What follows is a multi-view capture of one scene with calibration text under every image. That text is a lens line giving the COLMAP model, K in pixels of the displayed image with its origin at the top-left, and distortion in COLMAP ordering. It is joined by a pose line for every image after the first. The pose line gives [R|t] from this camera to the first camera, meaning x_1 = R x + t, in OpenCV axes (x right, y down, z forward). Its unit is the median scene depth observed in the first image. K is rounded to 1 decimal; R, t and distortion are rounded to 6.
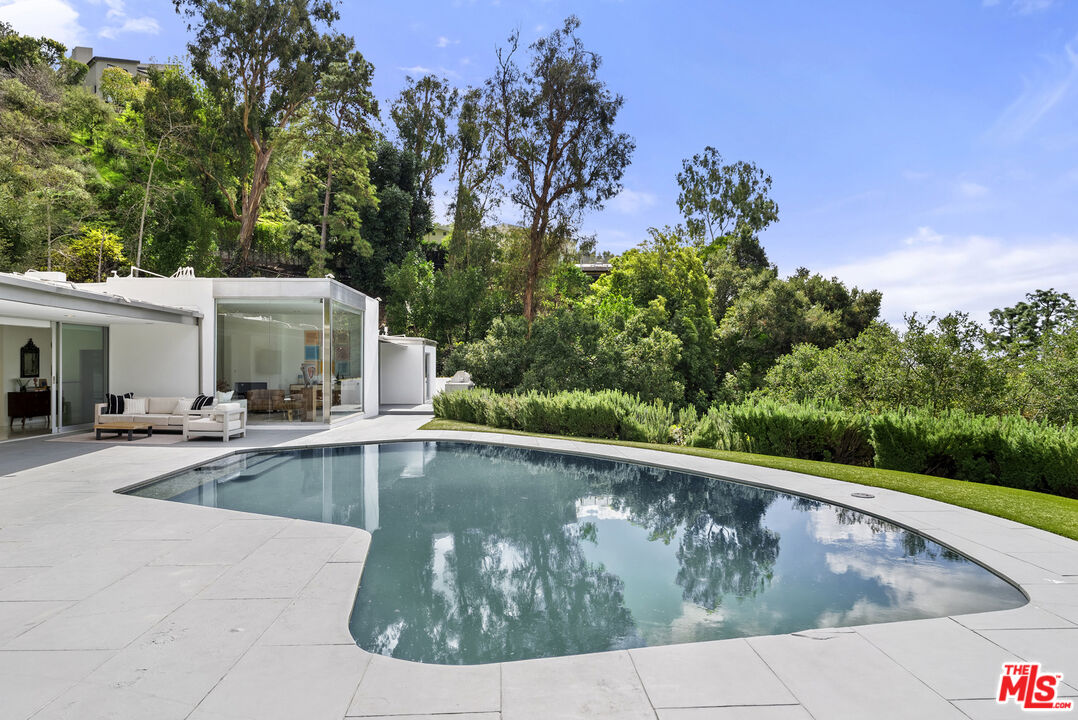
lens RADIAL K [[631.0, 0, 539.0], [0, 631.0, 360.0], [0, 0, 1]] dist [-0.004519, -0.001297]
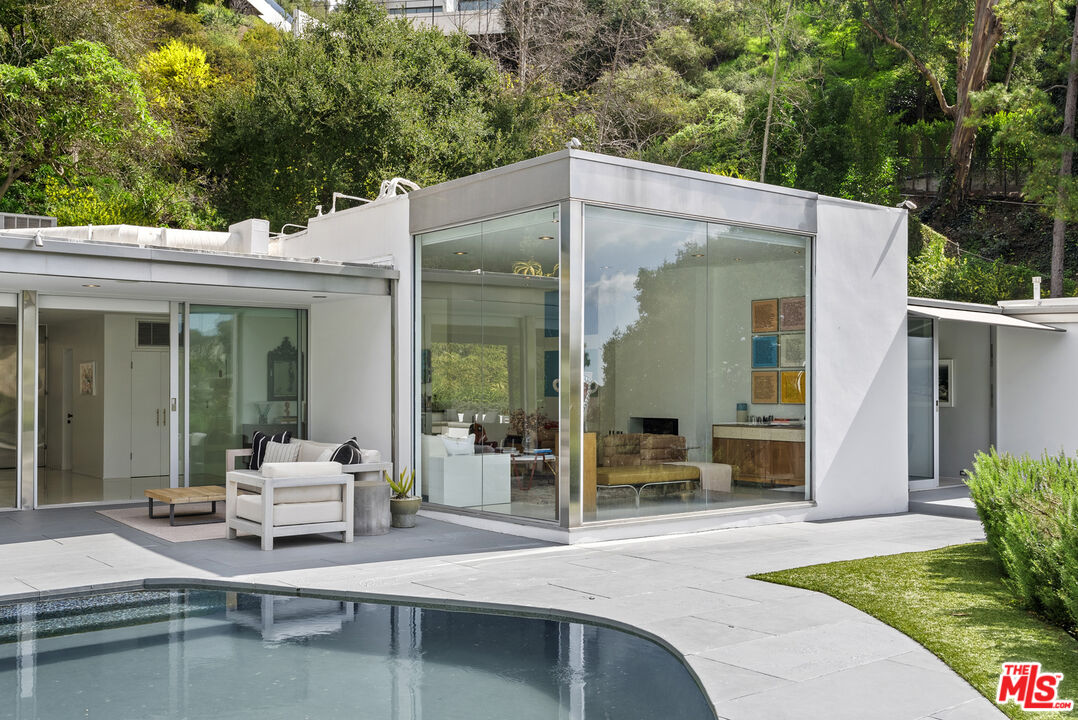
lens RADIAL K [[1077.9, 0, 539.0], [0, 1077.9, 360.0], [0, 0, 1]] dist [-0.001770, -0.002358]
pose [[0.580248, -0.020755, -0.814175, 0.187384], [0.004198, 0.999738, -0.022494, 0.013246], [0.814429, 0.009634, 0.580183, 0.600358]]
